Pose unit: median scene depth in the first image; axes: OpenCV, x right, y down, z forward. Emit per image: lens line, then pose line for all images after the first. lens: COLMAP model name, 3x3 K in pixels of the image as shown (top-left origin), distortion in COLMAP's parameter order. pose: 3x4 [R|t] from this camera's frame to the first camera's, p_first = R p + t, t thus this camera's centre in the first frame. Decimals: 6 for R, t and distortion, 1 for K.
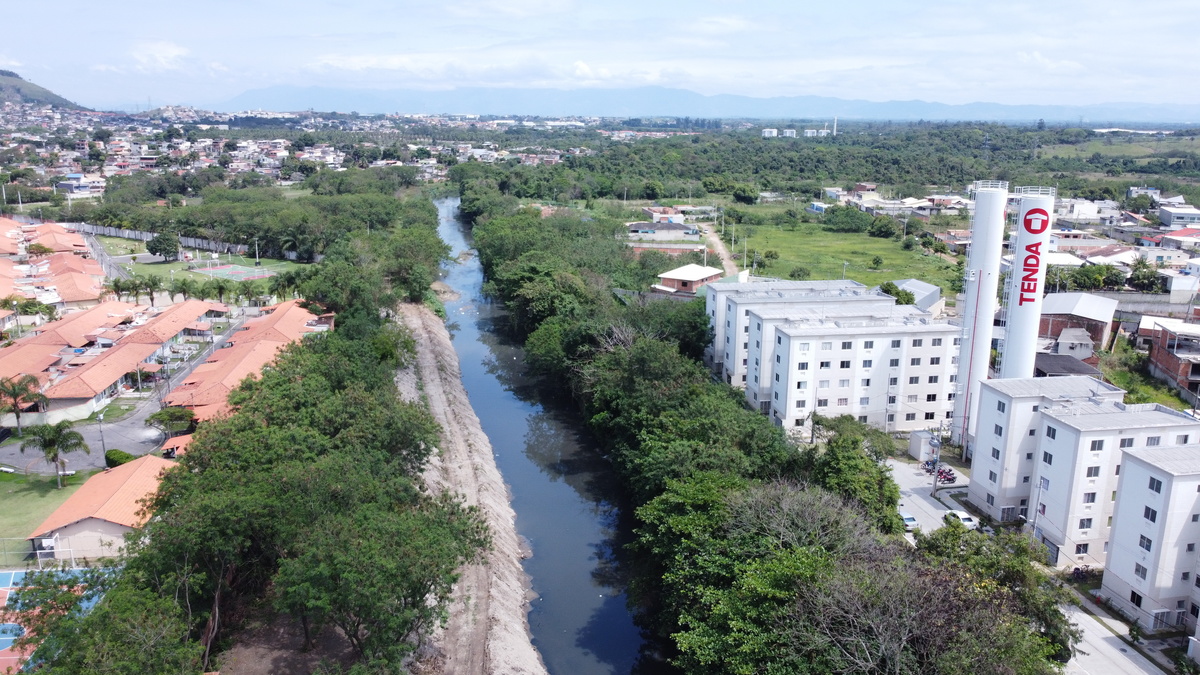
lens RADIAL K [[912.3, 0, 590.7], [0, 912.3, 331.2], [0, 0, 1]] dist [-0.007165, 0.002123]
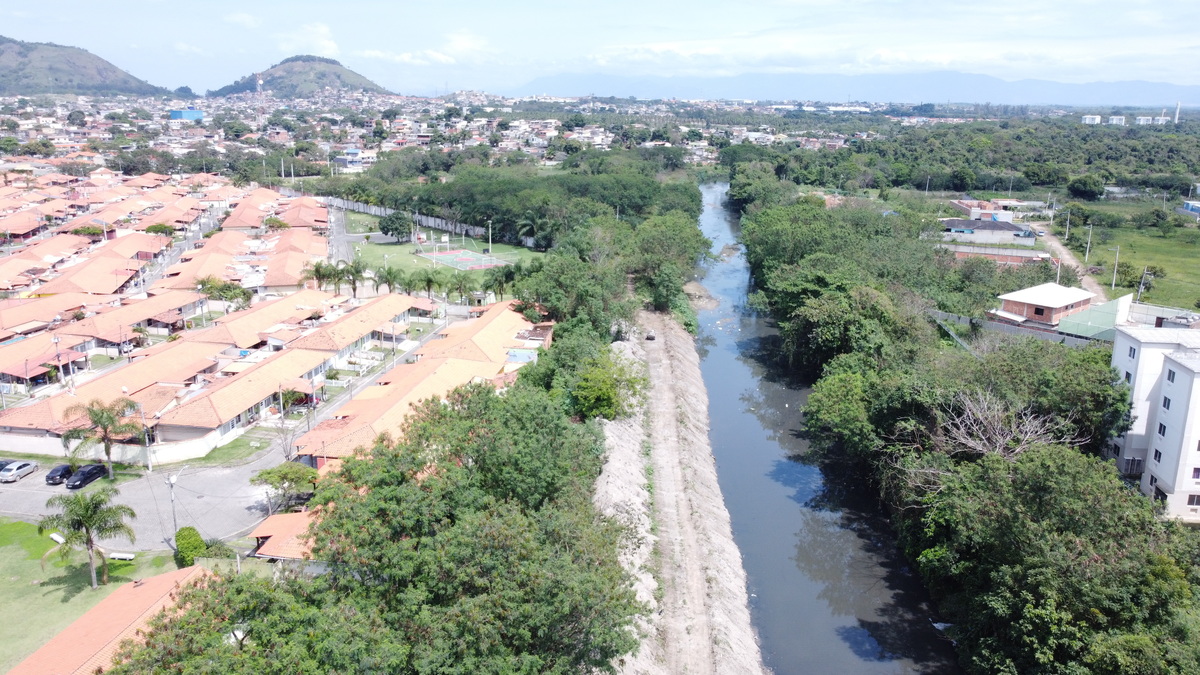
lens RADIAL K [[912.3, 0, 590.7], [0, 912.3, 331.2], [0, 0, 1]] dist [-0.007165, 0.002123]
pose [[0.957322, 0.072140, -0.279877, -0.016341], [-0.068312, 0.997389, 0.023421, -0.016163], [0.280836, -0.003302, 0.959750, 0.129460]]
